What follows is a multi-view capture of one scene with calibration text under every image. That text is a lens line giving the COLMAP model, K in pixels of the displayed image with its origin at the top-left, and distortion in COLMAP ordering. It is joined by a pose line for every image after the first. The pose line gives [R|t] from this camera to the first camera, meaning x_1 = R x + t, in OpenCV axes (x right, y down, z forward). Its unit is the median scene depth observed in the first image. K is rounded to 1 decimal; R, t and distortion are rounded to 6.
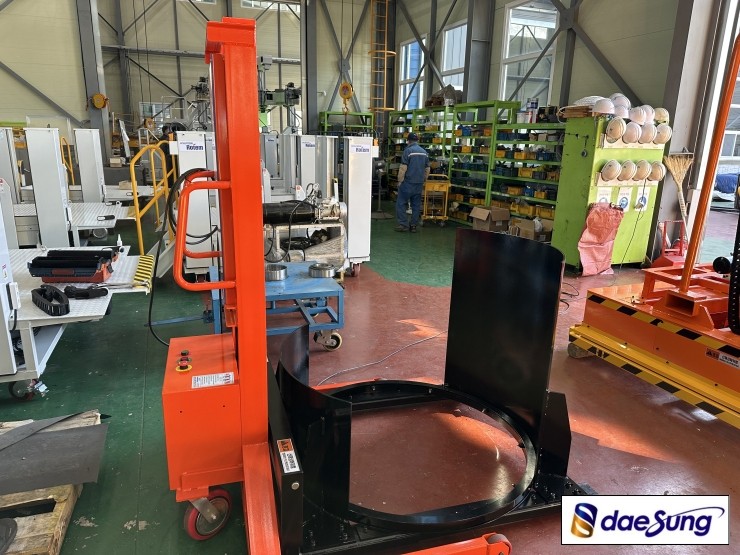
lens RADIAL K [[523.0, 0, 366.3], [0, 523.0, 280.3], [0, 0, 1]] dist [0.036195, -0.055144]
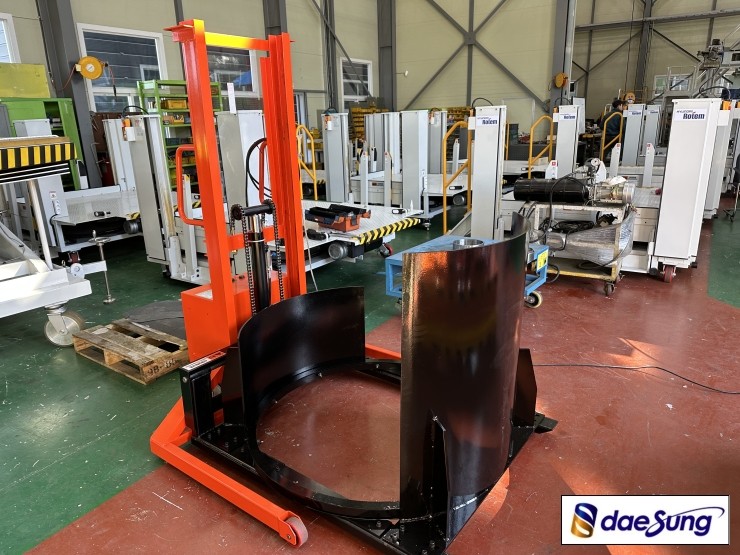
lens RADIAL K [[523.0, 0, 366.3], [0, 523.0, 280.3], [0, 0, 1]] dist [0.036195, -0.055144]
pose [[0.549574, 0.201247, -0.810844, 0.418606], [-0.171647, 0.977047, 0.126159, -0.035390], [0.817622, 0.069846, 0.571503, 0.222982]]
